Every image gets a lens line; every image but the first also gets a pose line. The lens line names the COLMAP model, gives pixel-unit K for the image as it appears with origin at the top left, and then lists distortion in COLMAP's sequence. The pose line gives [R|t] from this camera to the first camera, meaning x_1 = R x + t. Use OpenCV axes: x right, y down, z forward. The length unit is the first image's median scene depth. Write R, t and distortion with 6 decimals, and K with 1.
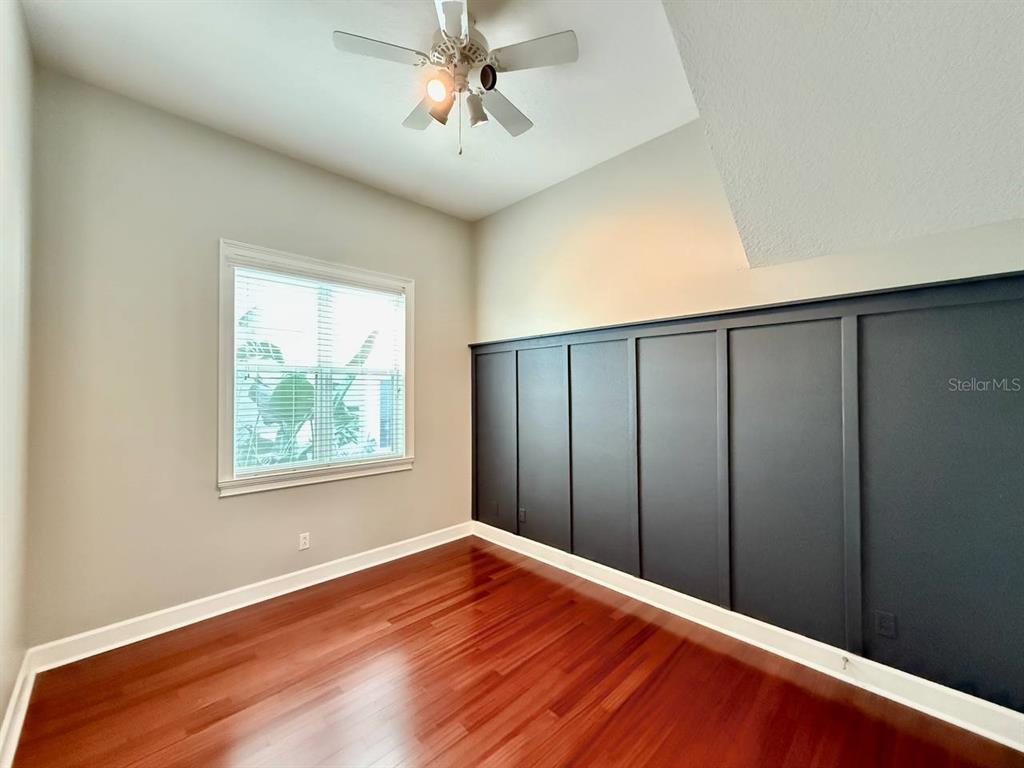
lens RADIAL K [[409.6, 0, 507.9], [0, 409.6, 390.3], [0, 0, 1]] dist [0.000921, 0.000210]
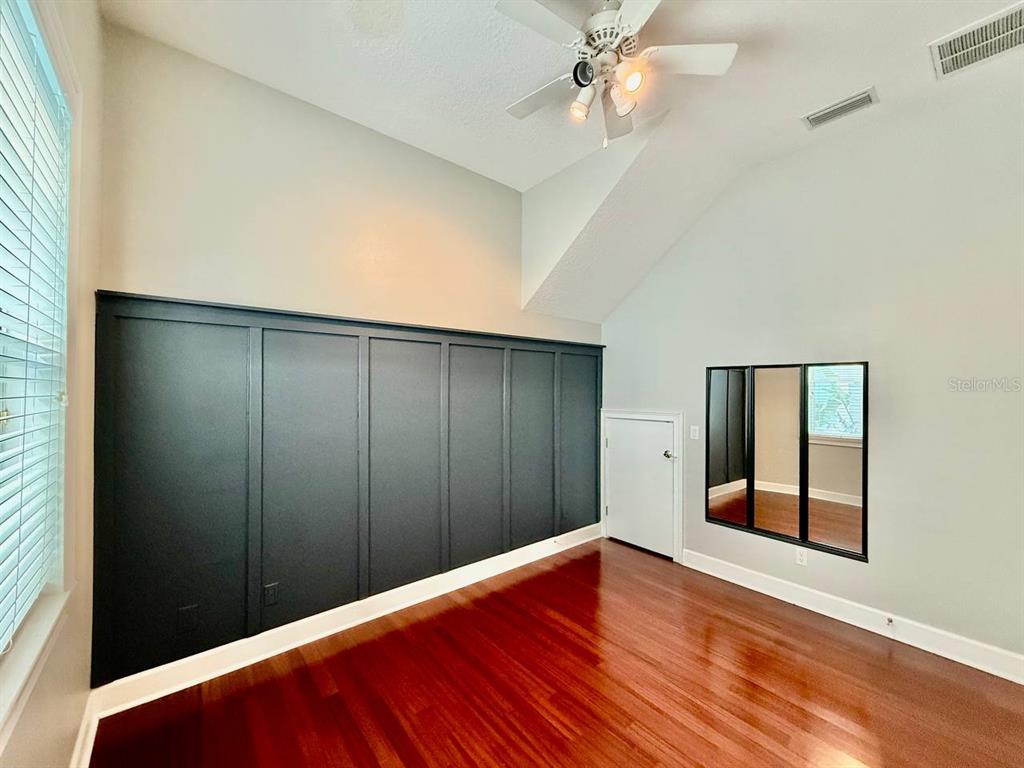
lens RADIAL K [[409.6, 0, 508.0], [0, 409.6, 379.2], [0, 0, 1]] dist [0.000921, 0.000210]
pose [[0.081765, 0.035551, 0.996017, -0.662631], [0.002519, 0.999353, -0.035877, 0.003963], [-0.996648, 0.005442, 0.081623, 0.686130]]
